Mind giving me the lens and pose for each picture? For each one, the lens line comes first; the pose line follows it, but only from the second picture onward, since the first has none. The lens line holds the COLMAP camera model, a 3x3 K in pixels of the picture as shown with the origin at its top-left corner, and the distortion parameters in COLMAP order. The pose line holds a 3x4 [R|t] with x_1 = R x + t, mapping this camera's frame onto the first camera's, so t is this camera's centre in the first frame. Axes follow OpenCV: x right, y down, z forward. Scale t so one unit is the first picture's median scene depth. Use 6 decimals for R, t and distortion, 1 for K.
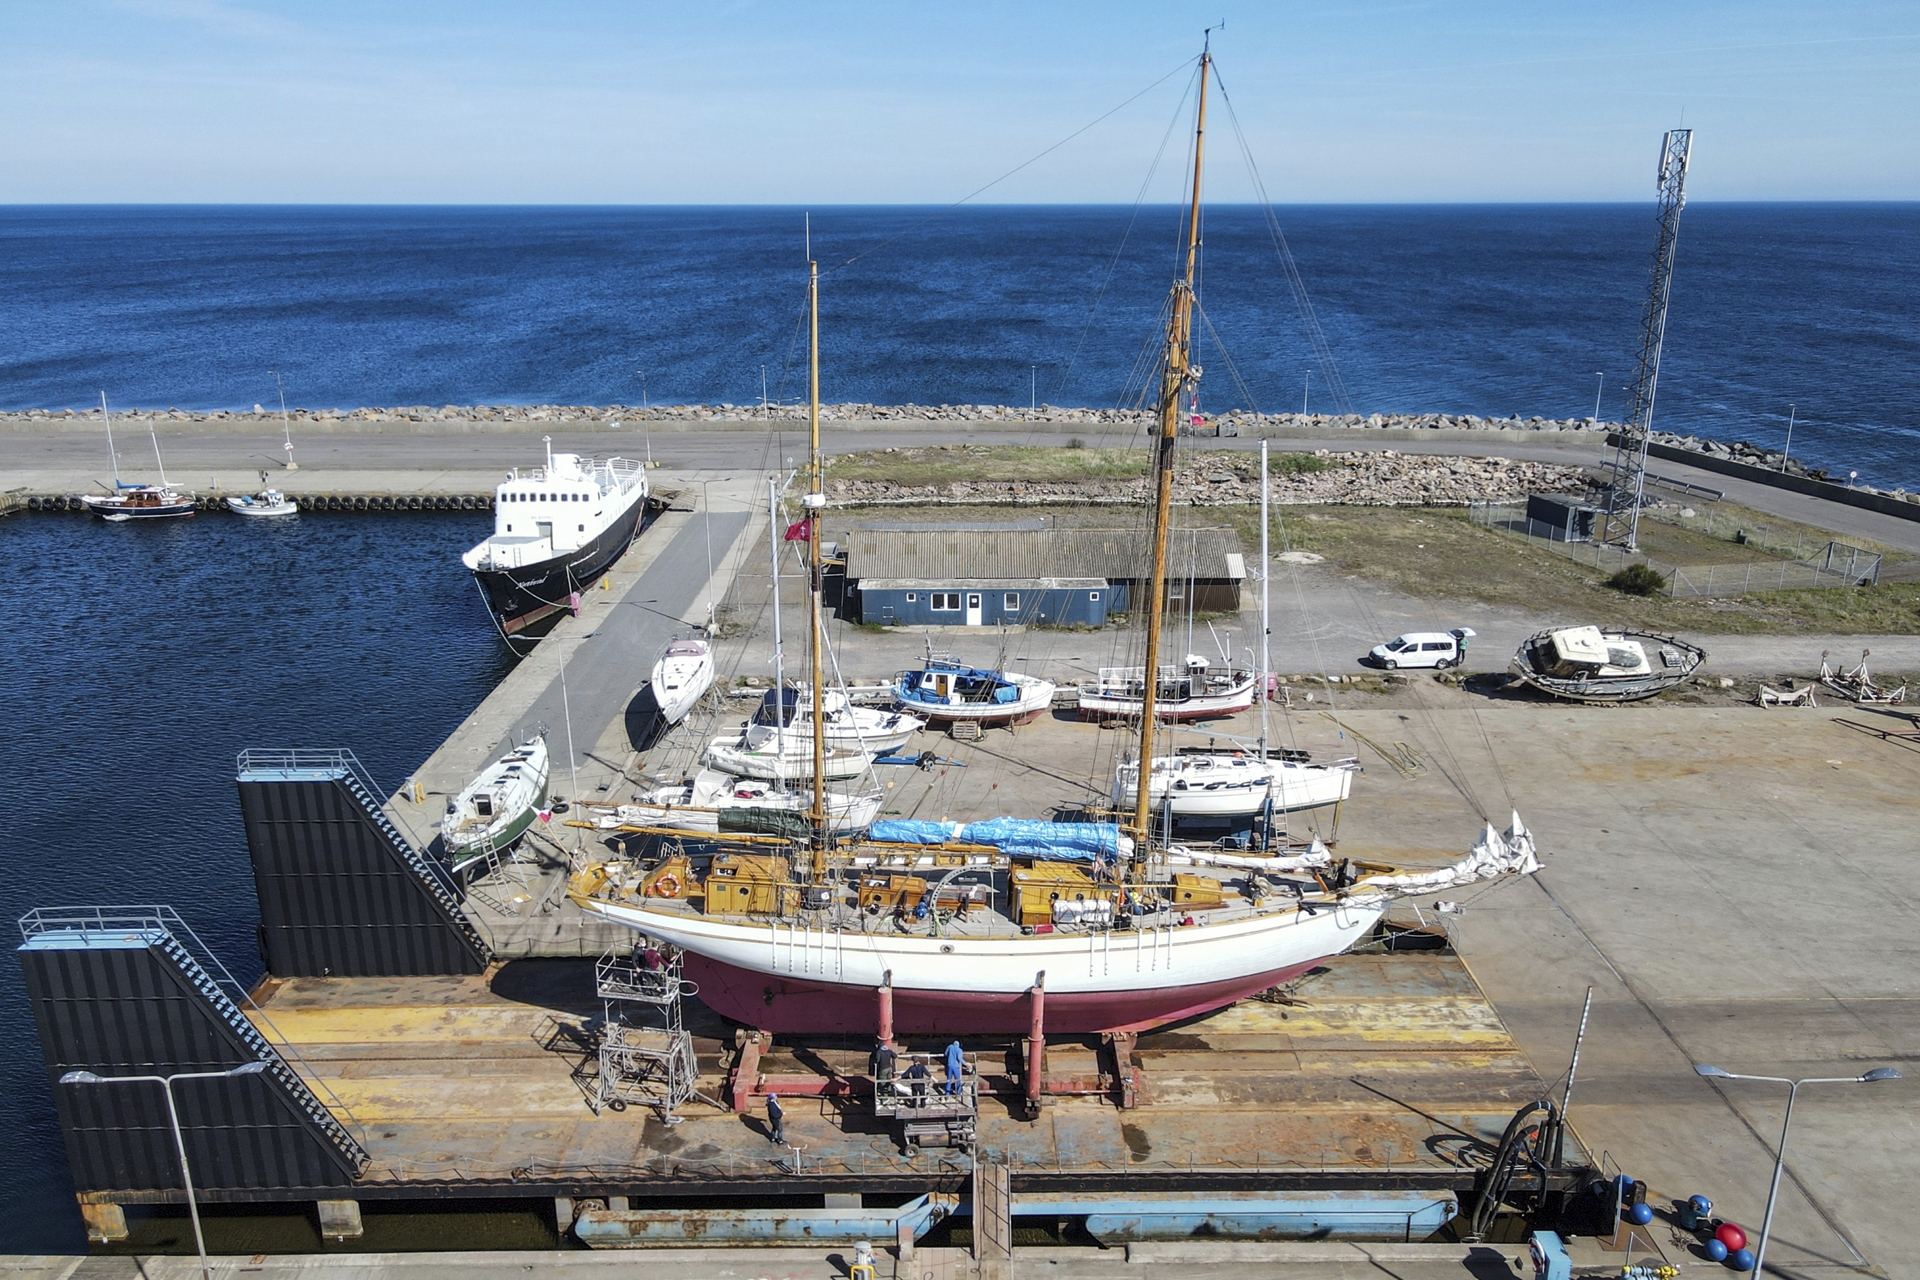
lens RADIAL K [[1414.8, 0, 961.2], [0, 1414.8, 684.6], [0, 0, 1]] dist [0.020114, 0.001704]
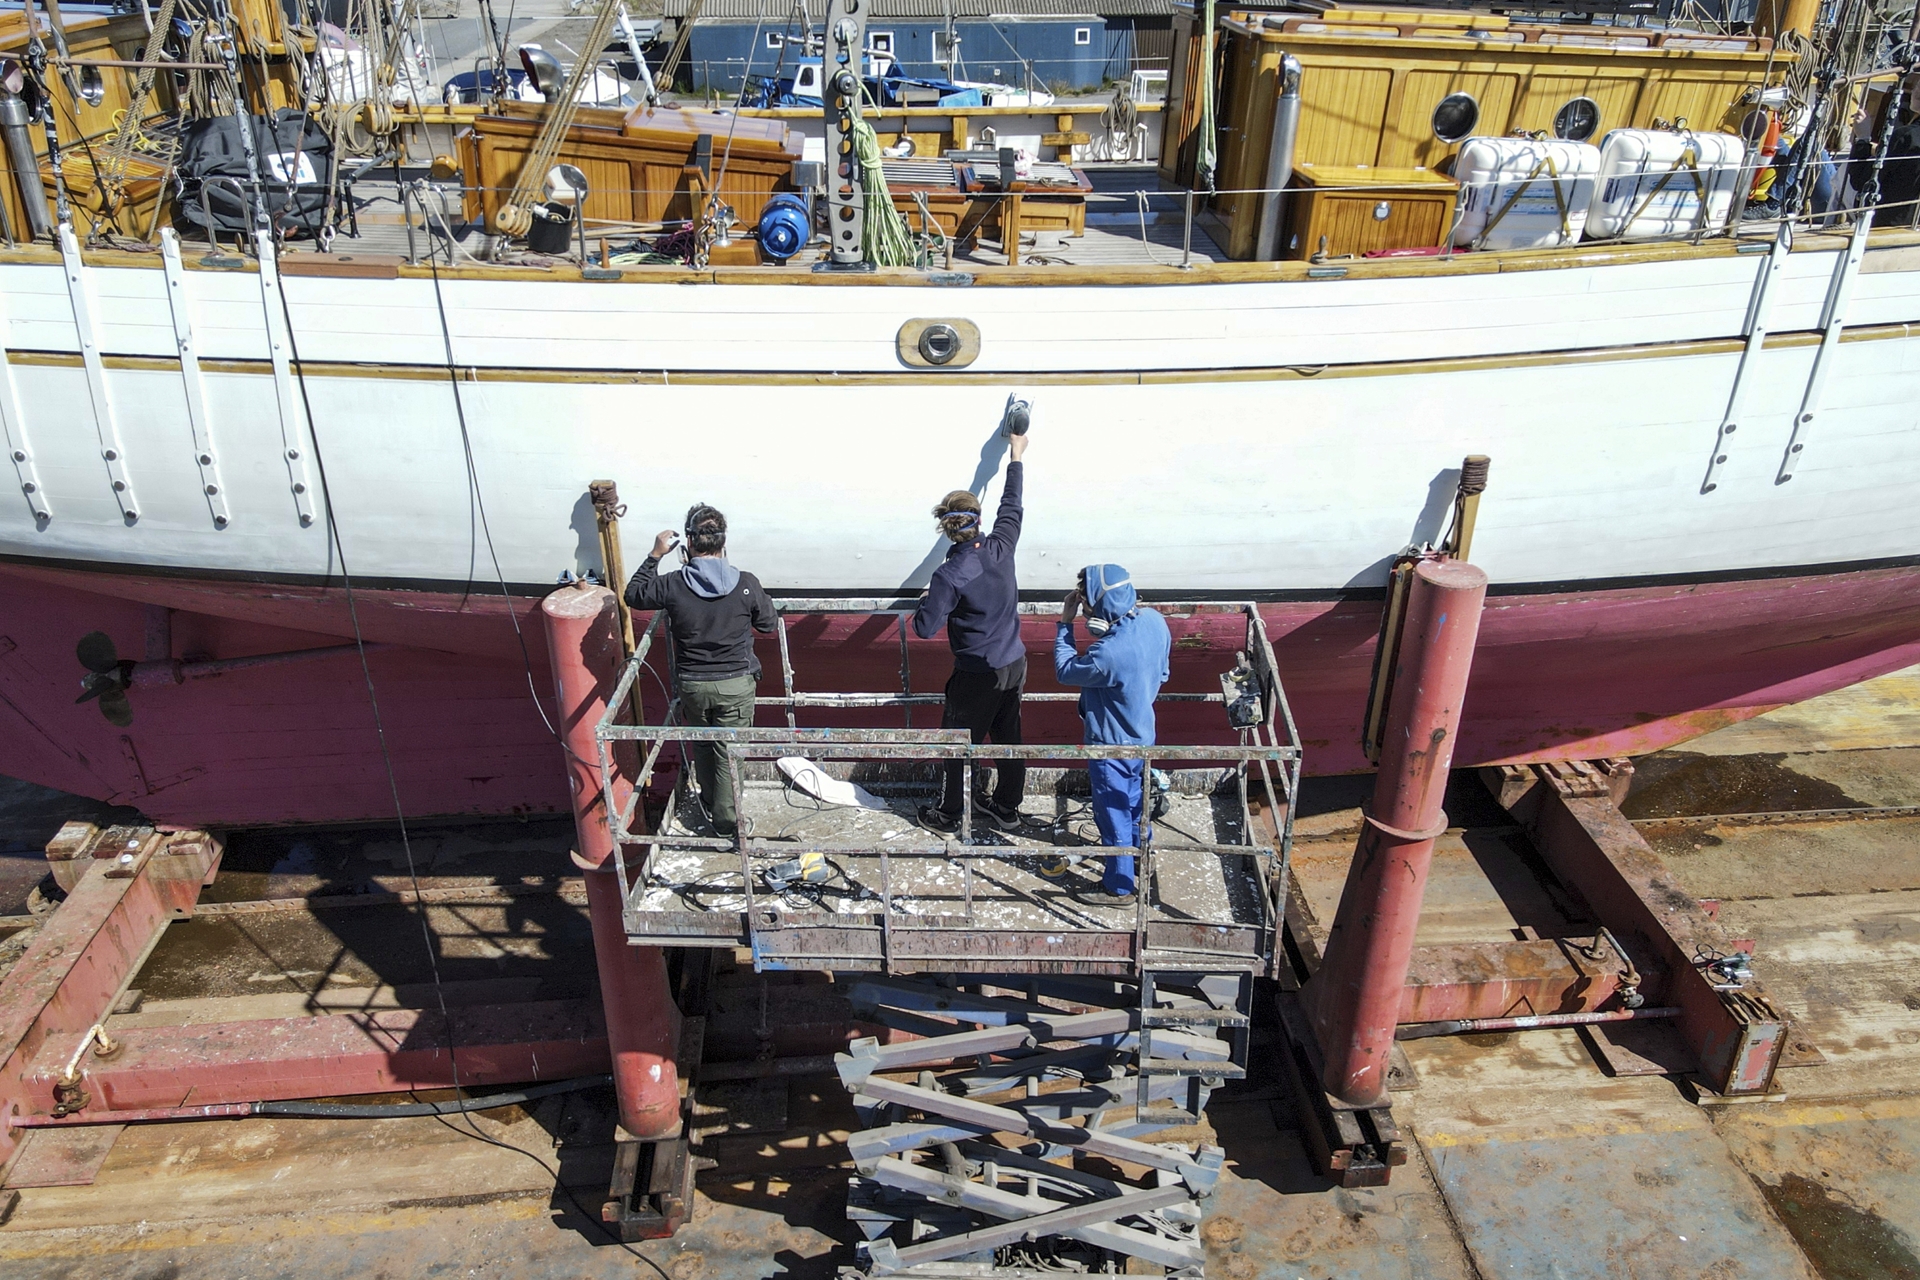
lens RADIAL K [[1414.8, 0, 961.2], [0, 1414.8, 684.6], [0, 0, 1]] dist [0.020114, 0.001704]
pose [[0.996846, -0.041027, 0.067930, -0.018810], [0.026899, 0.980004, 0.197149, 0.180672], [-0.074660, -0.194700, 0.978017, 0.773300]]
